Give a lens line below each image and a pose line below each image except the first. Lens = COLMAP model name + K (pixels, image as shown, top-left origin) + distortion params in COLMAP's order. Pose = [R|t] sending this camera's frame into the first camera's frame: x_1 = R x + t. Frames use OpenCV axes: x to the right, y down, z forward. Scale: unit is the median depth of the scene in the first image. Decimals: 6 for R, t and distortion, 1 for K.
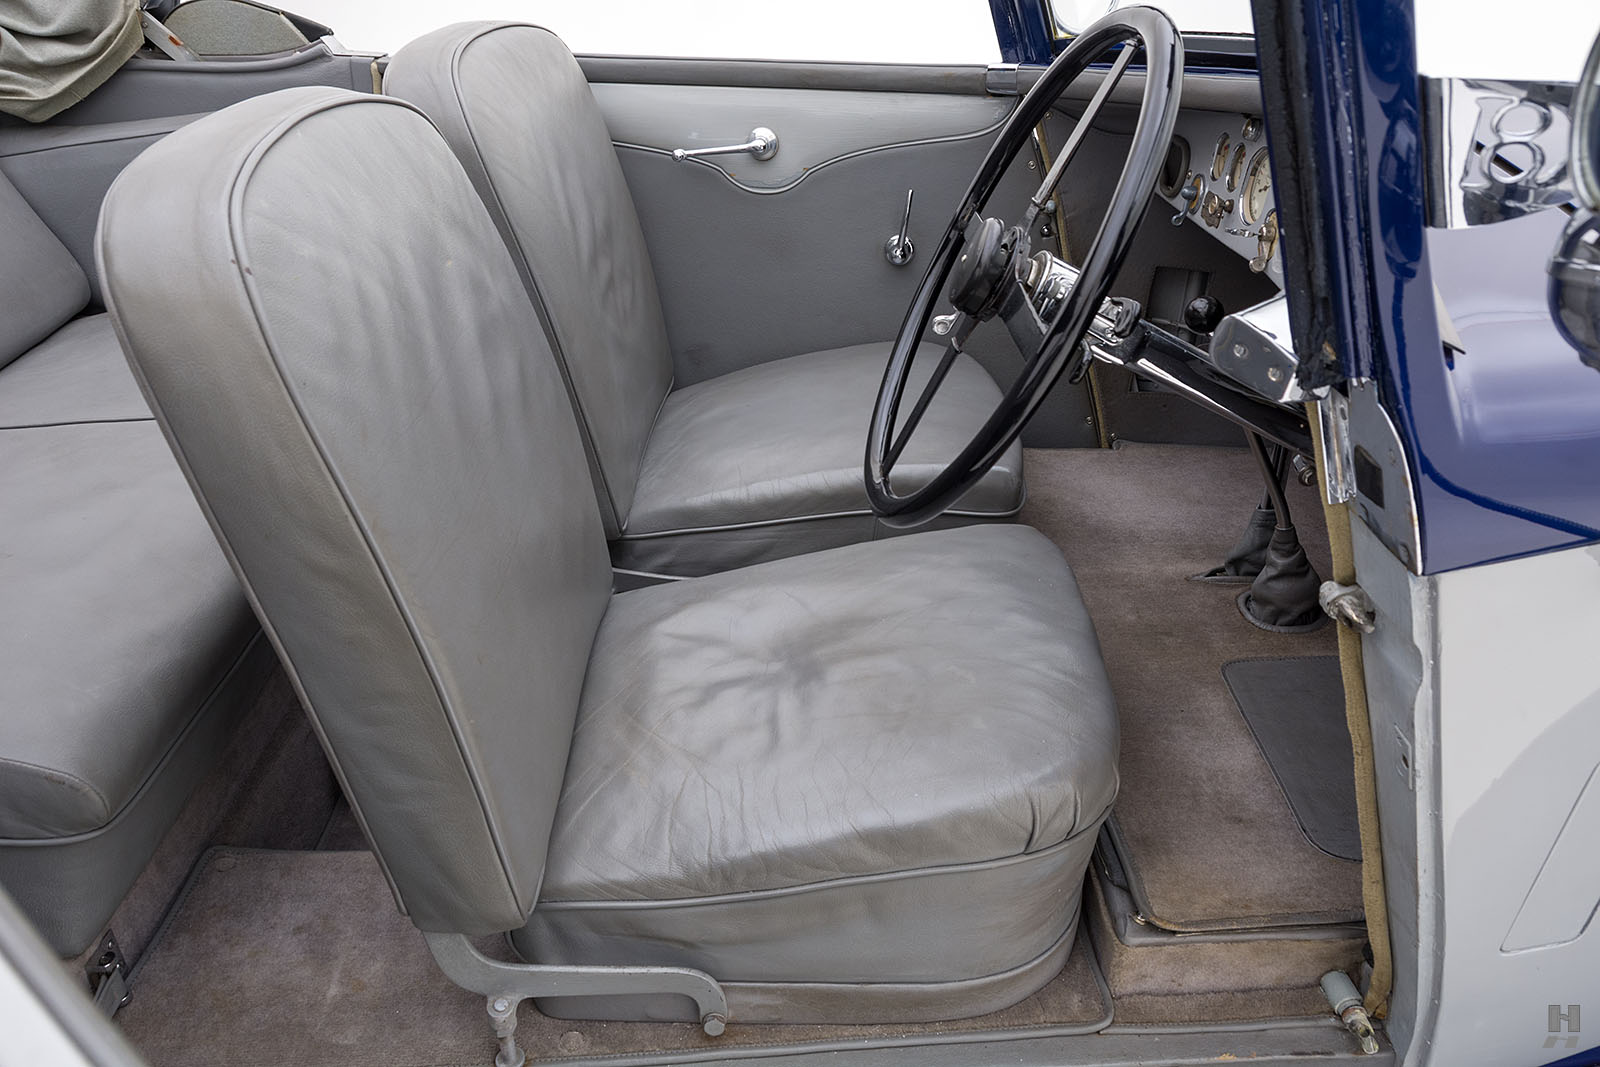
lens RADIAL K [[1226.5, 0, 800.0], [0, 1226.5, 533.5], [0, 0, 1]] dist [0.017839, 0.000006]
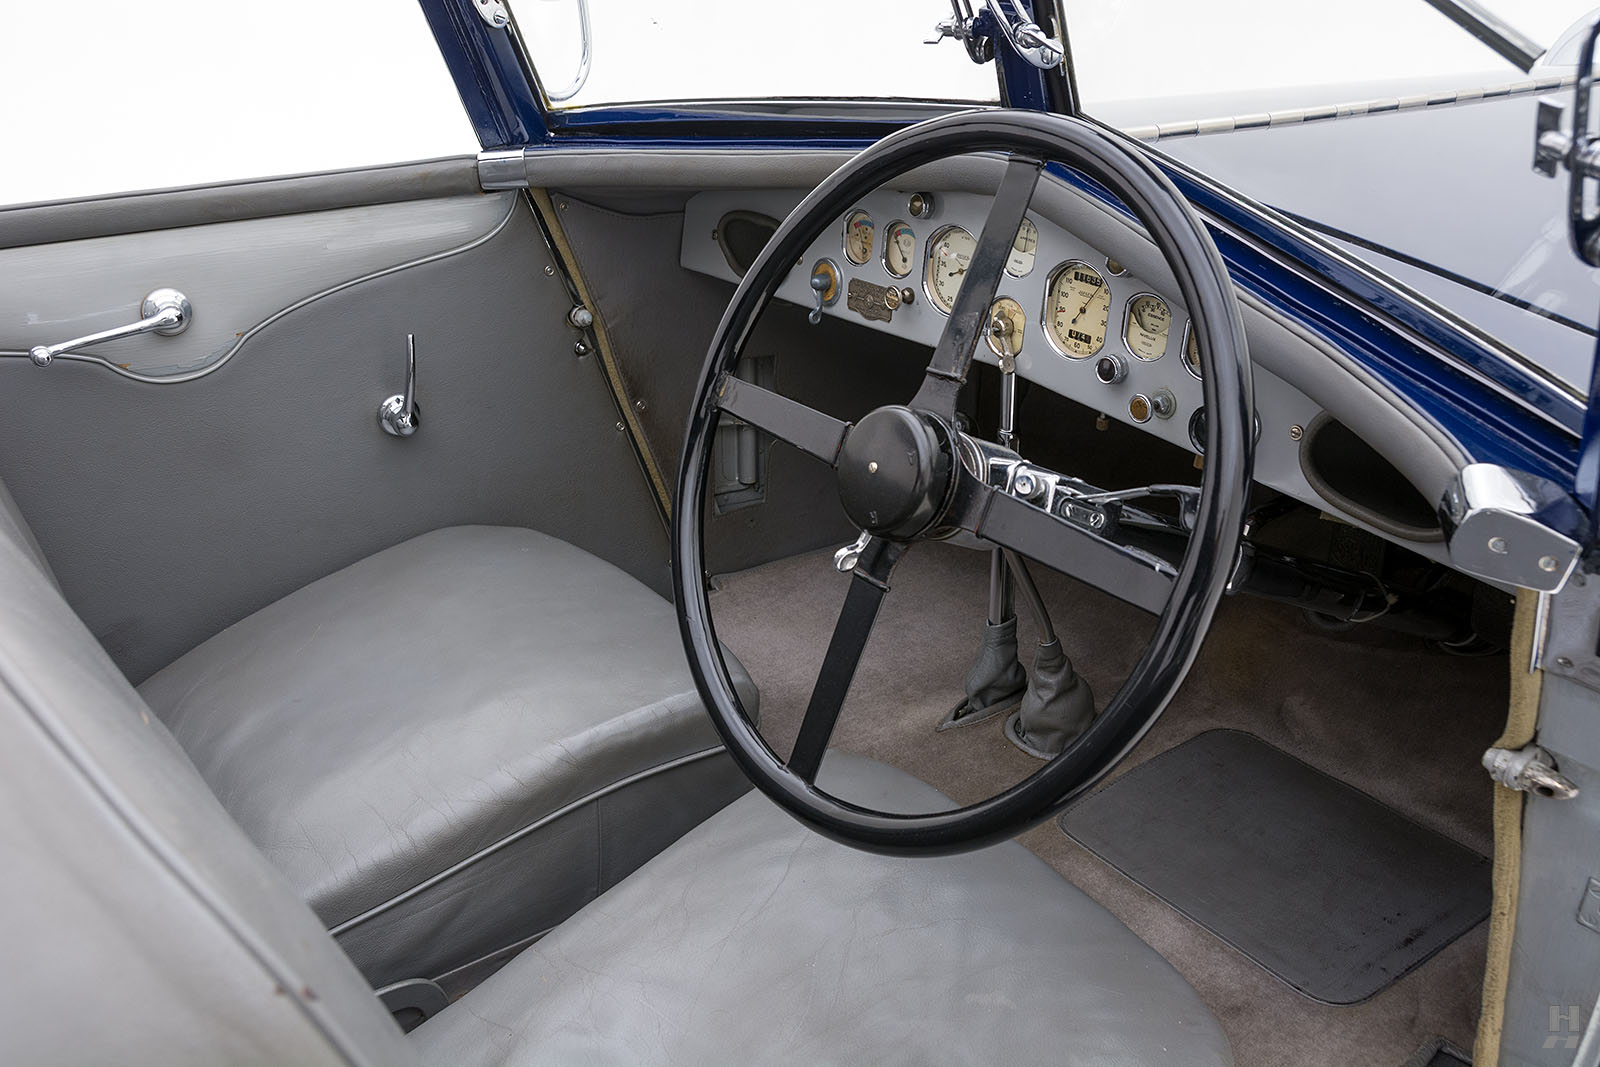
lens RADIAL K [[1484.8, 0, 800.0], [0, 1484.8, 533.5], [0, 0, 1]] dist [0.002827, -0.001881]
pose [[0.799547, -0.275090, 0.533901, -0.223218], [0.299278, 0.953199, 0.042945, -0.140457], [-0.520727, 0.125448, 0.844456, 0.170443]]
